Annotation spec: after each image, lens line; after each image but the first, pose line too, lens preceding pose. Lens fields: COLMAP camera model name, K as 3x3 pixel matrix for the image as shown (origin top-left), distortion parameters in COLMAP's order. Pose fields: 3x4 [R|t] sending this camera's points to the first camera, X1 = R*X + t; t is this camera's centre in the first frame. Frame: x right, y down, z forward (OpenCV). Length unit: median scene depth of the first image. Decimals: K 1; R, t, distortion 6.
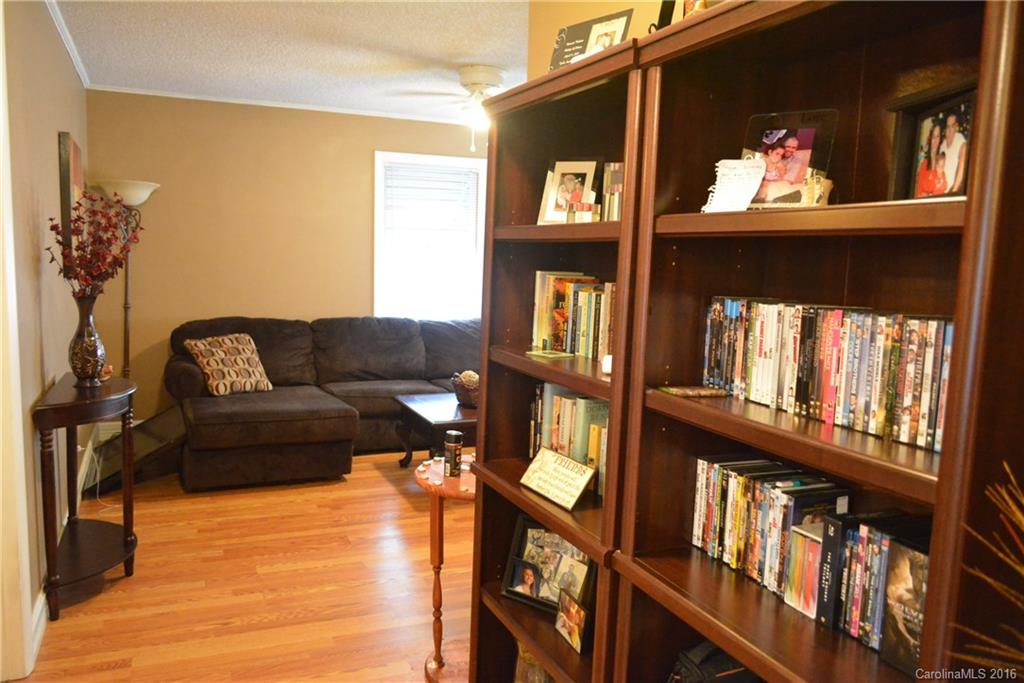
lens RADIAL K [[789.5, 0, 513.9], [0, 789.5, 340.9], [0, 0, 1]] dist [-0.009729, 0.001598]
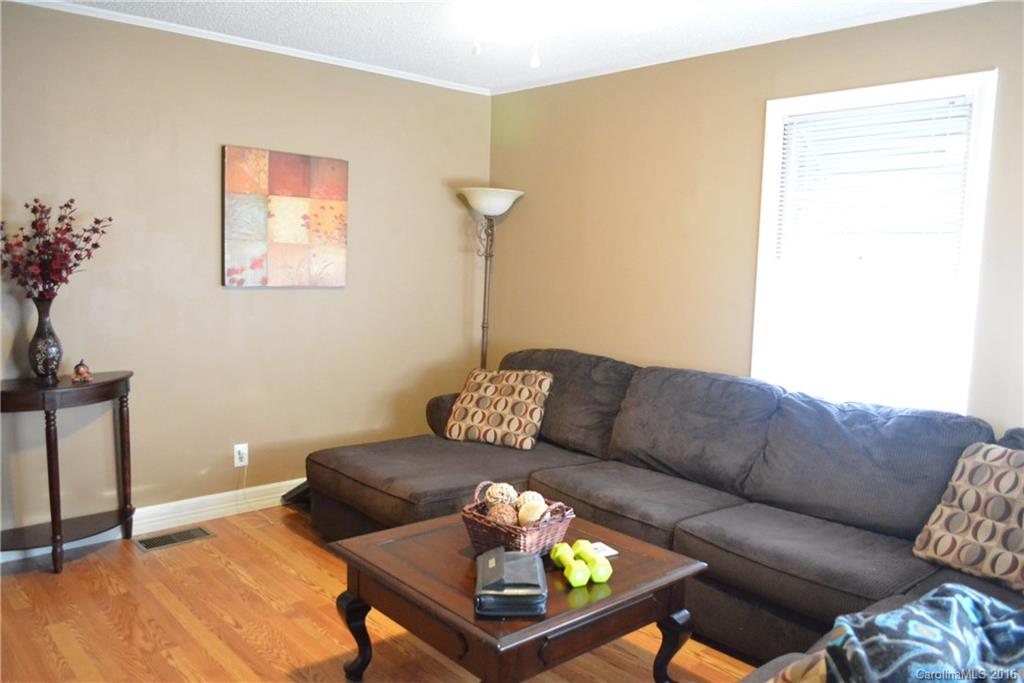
lens RADIAL K [[789.5, 0, 514.3], [0, 789.5, 336.1], [0, 0, 1]] dist [-0.009729, 0.001598]
pose [[0.322972, 0.072858, -0.943600, 0.381192], [-0.131661, 0.990796, 0.031438, -0.065243], [0.937206, 0.114081, 0.329592, 0.727076]]
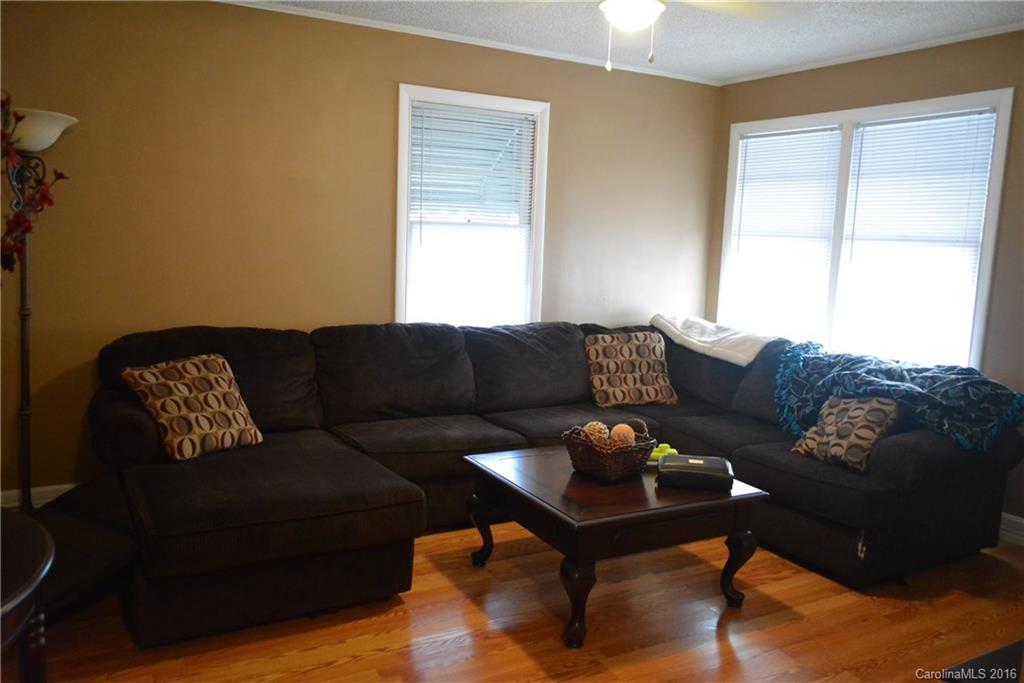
lens RADIAL K [[789.5, 0, 509.0], [0, 789.5, 341.0], [0, 0, 1]] dist [-0.009729, 0.001598]
pose [[0.995534, -0.002058, 0.094383, -0.164814], [-0.000892, 0.999513, 0.031202, -0.041310], [-0.094402, -0.031147, 0.995047, 0.335613]]
